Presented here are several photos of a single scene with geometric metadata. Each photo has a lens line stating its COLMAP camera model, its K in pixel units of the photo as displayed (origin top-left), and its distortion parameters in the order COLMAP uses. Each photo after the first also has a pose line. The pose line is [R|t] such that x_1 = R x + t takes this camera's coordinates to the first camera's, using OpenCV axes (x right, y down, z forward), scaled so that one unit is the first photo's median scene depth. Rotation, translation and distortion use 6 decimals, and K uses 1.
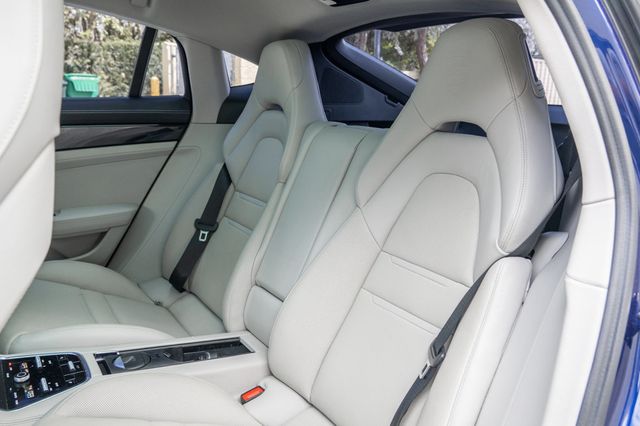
lens RADIAL K [[512.8, 0, 346.4], [0, 512.8, 212.0], [0, 0, 1]] dist [-0.005744, -0.003857]
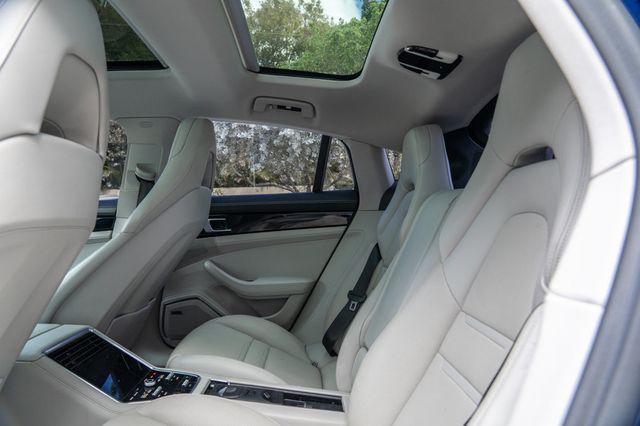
lens RADIAL K [[431.9, 0, 320.0], [0, 431.9, 213.0], [0, 0, 1]] dist [-0.030787, 0.003460]
pose [[0.829236, -0.050142, -0.556644, 0.189899], [-0.091352, 0.970413, -0.223502, 0.066650], [0.551382, 0.236186, 0.800121, 0.166892]]
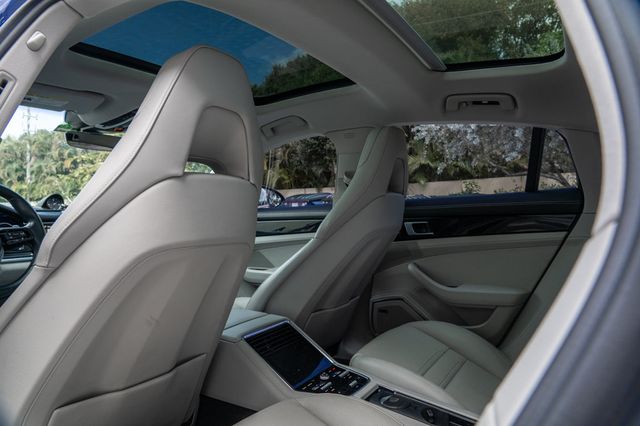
lens RADIAL K [[431.9, 0, 320.0], [0, 431.9, 213.0], [0, 0, 1]] dist [-0.030787, 0.003460]
pose [[0.380412, -0.040743, -0.923919, 0.274884], [-0.185603, 0.975340, -0.119430, 0.016465], [0.906001, 0.216914, 0.363469, 0.269358]]
